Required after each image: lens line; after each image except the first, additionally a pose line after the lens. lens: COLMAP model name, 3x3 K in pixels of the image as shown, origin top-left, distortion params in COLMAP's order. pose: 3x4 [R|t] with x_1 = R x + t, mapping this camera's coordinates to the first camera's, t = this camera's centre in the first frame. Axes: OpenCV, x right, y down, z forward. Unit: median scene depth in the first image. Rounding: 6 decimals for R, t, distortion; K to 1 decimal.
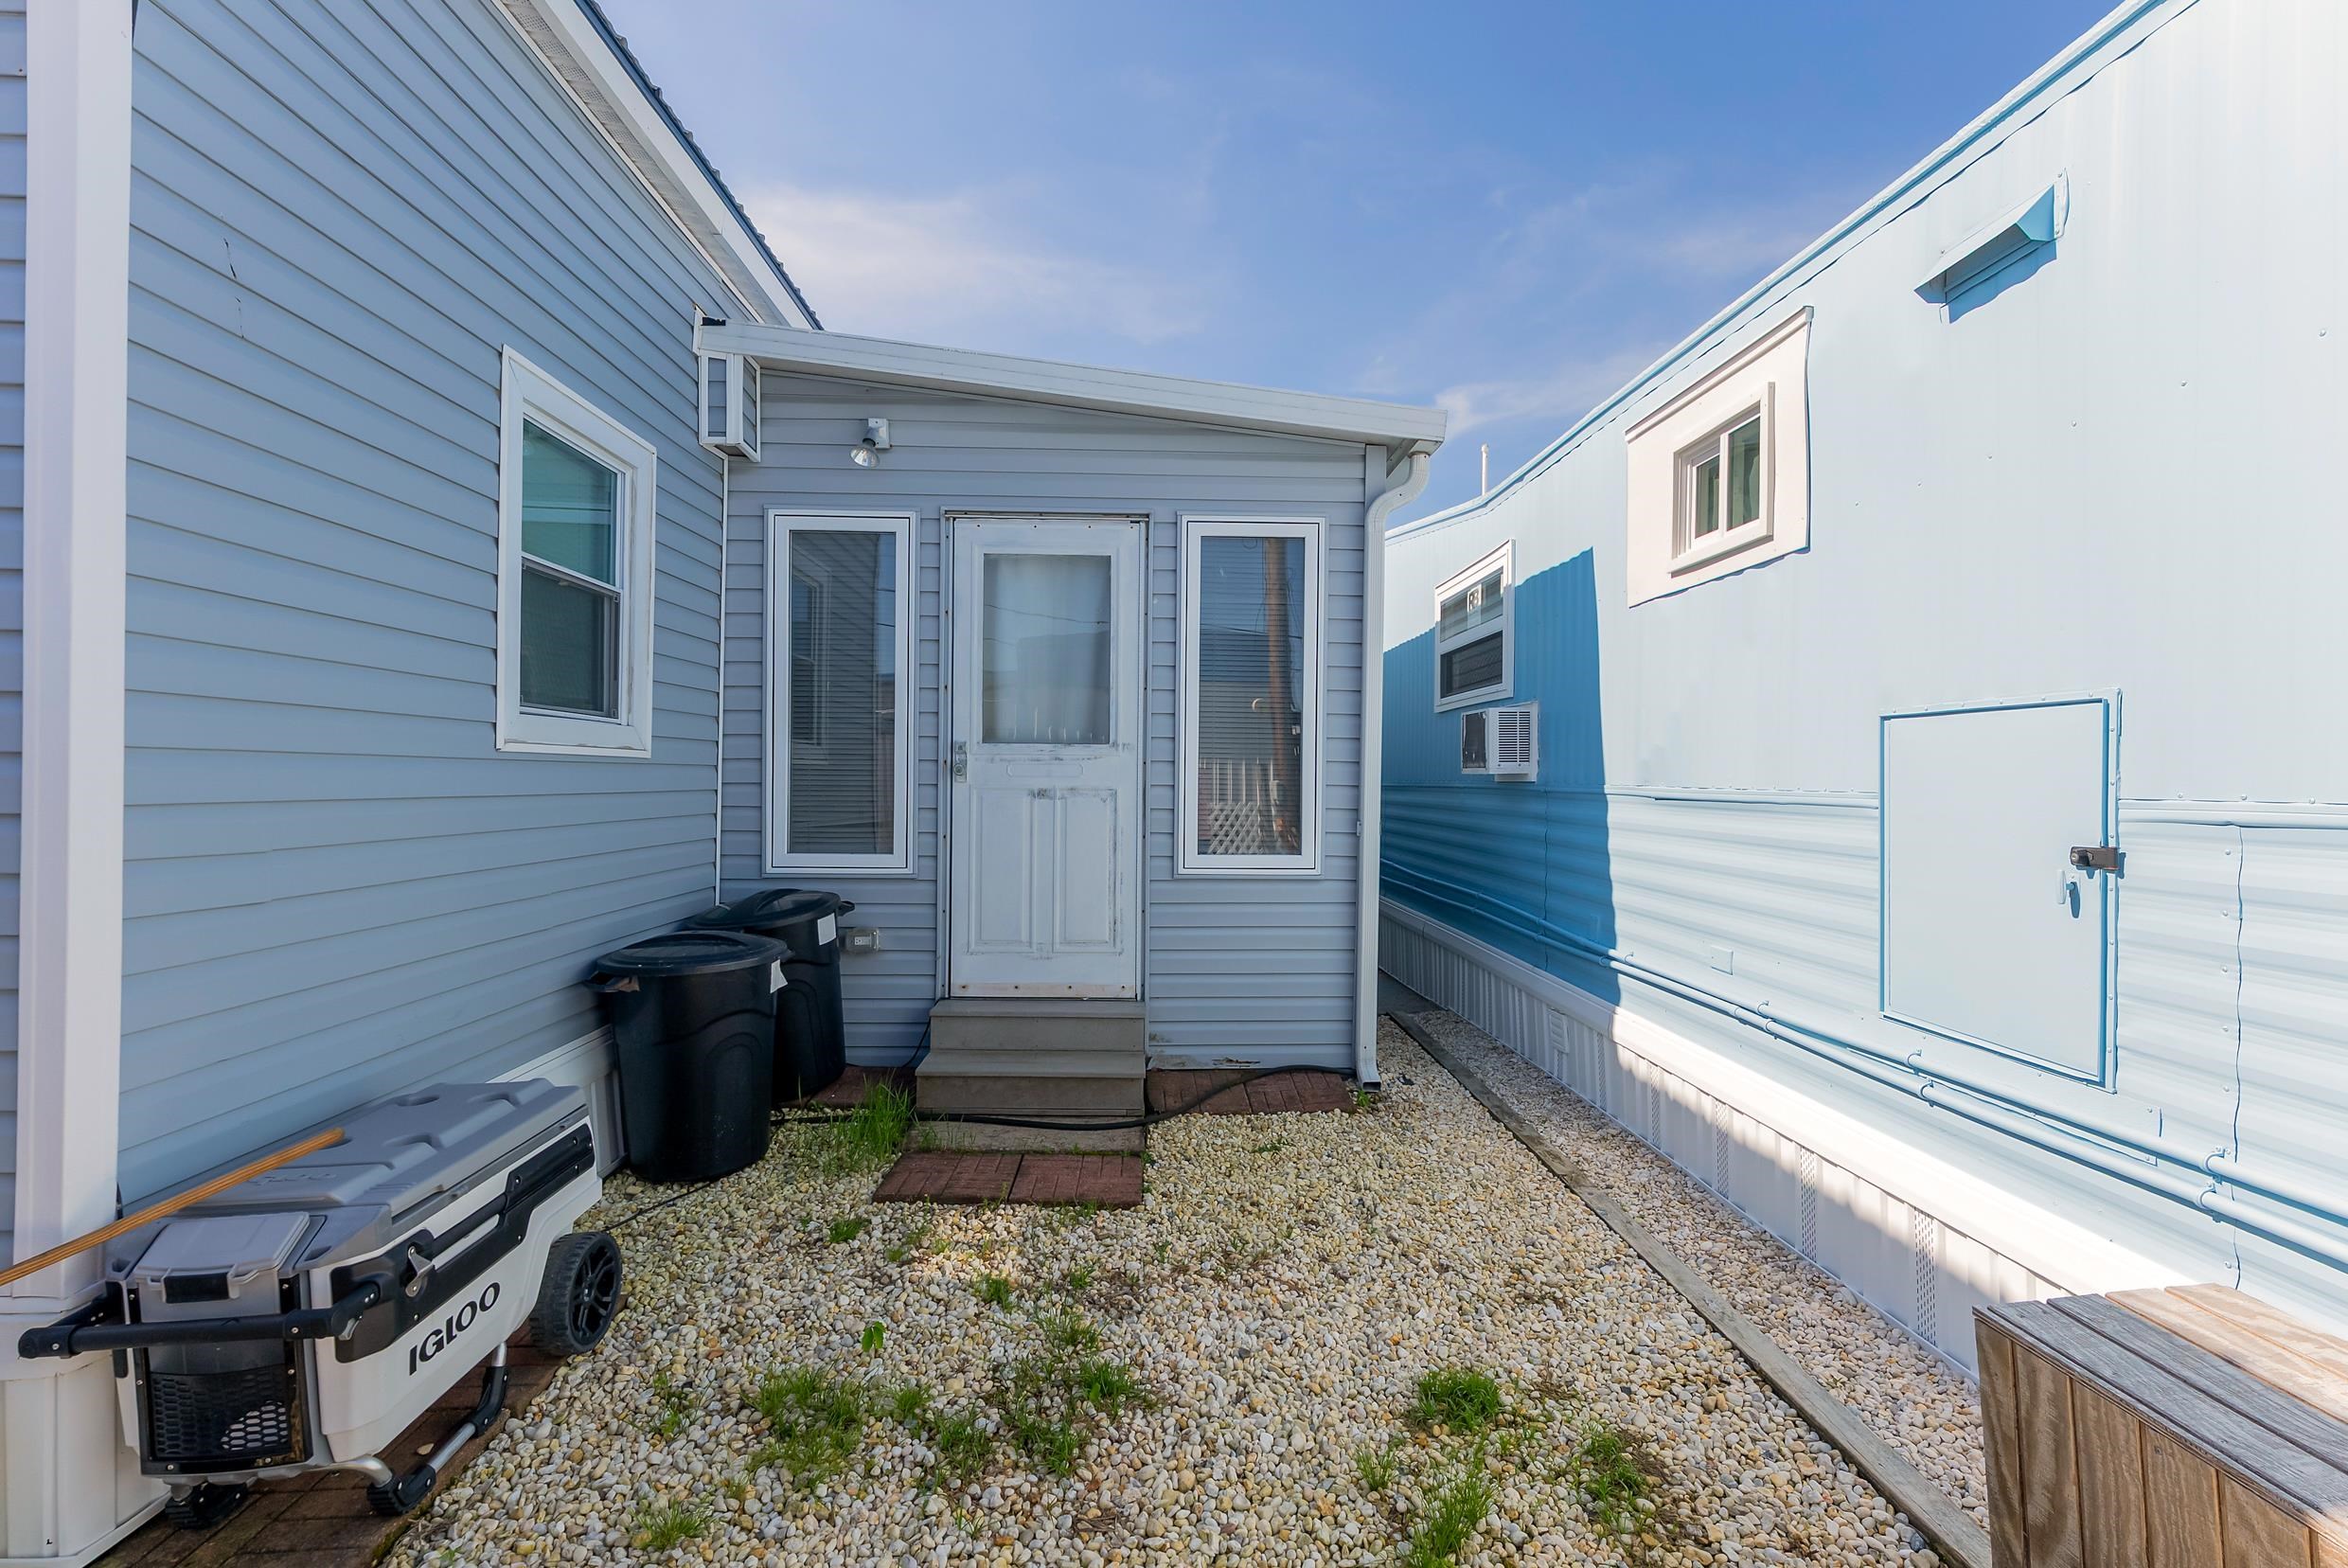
lens RADIAL K [[1043.7, 0, 1181.2], [0, 1043.7, 778.9], [0, 0, 1]] dist [-0.000467, -0.000025]
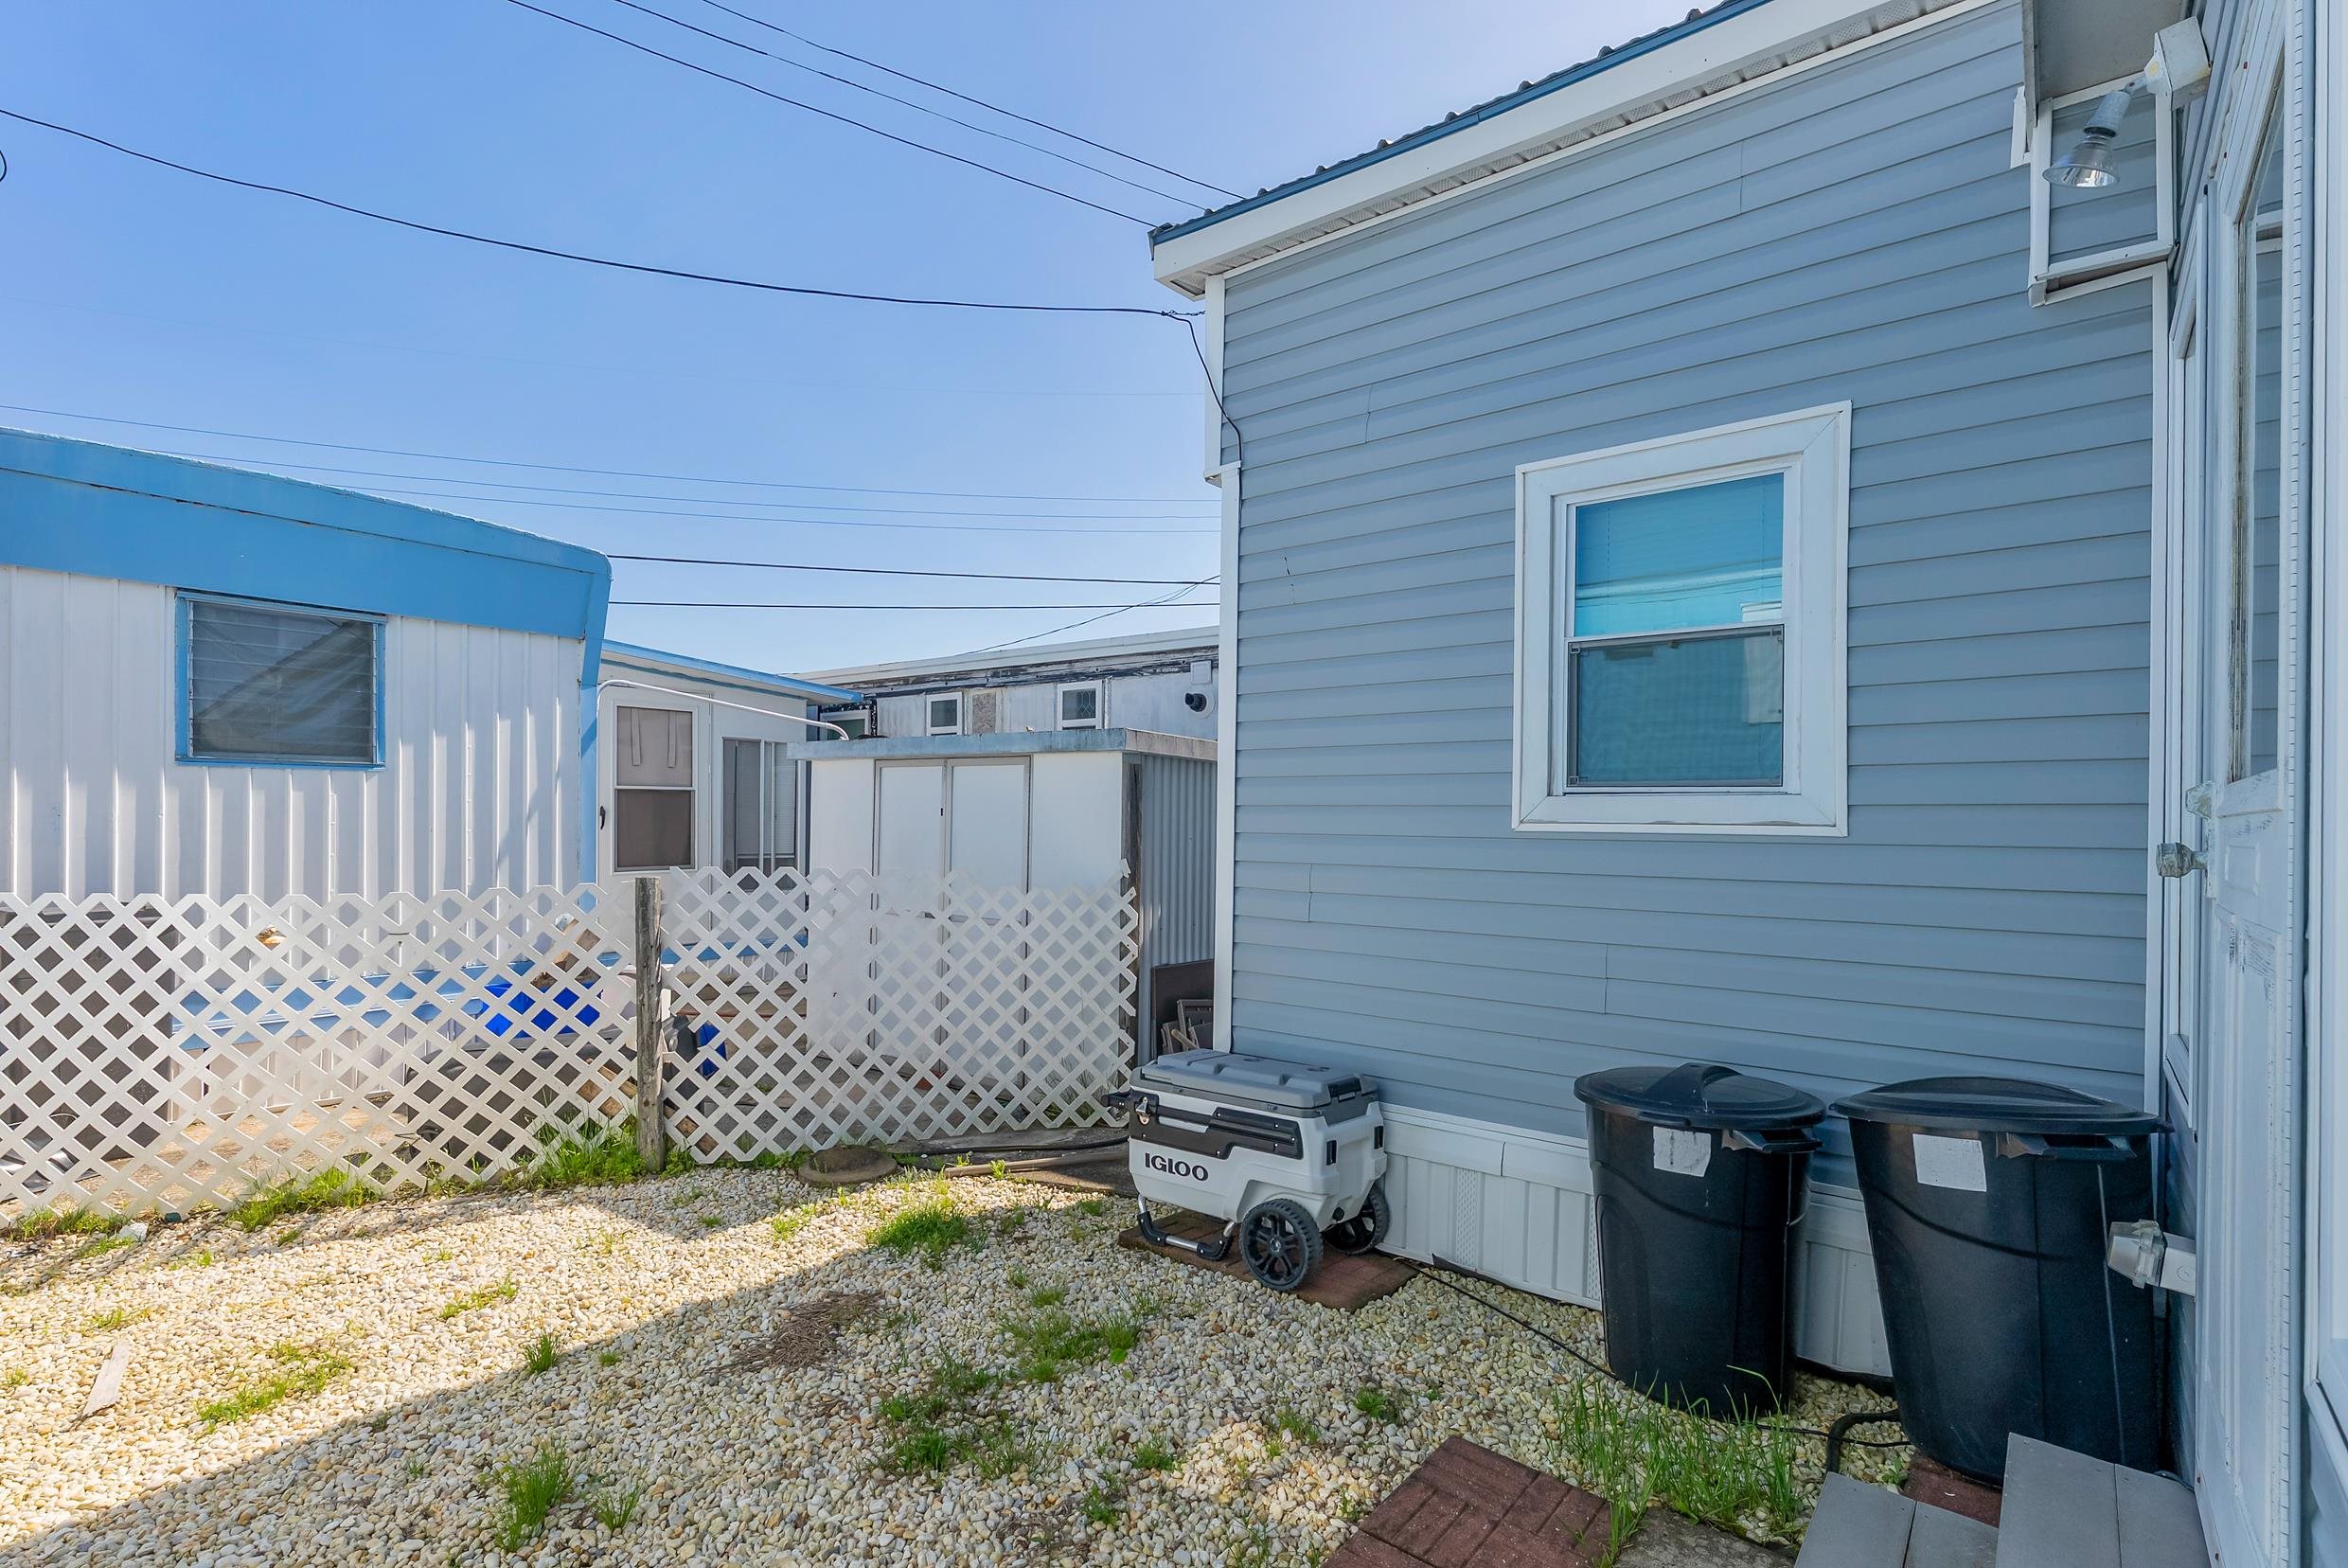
lens RADIAL K [[1102.2, 0, 1181.4], [0, 1102.2, 805.6], [0, 0, 1]] dist [0.000740, -0.000020]
pose [[-0.656124, -0.017749, -0.754444, 0.562302], [-0.011952, 0.999842, -0.013128, -0.040978], [0.754558, 0.000404, -0.656233, 1.810965]]
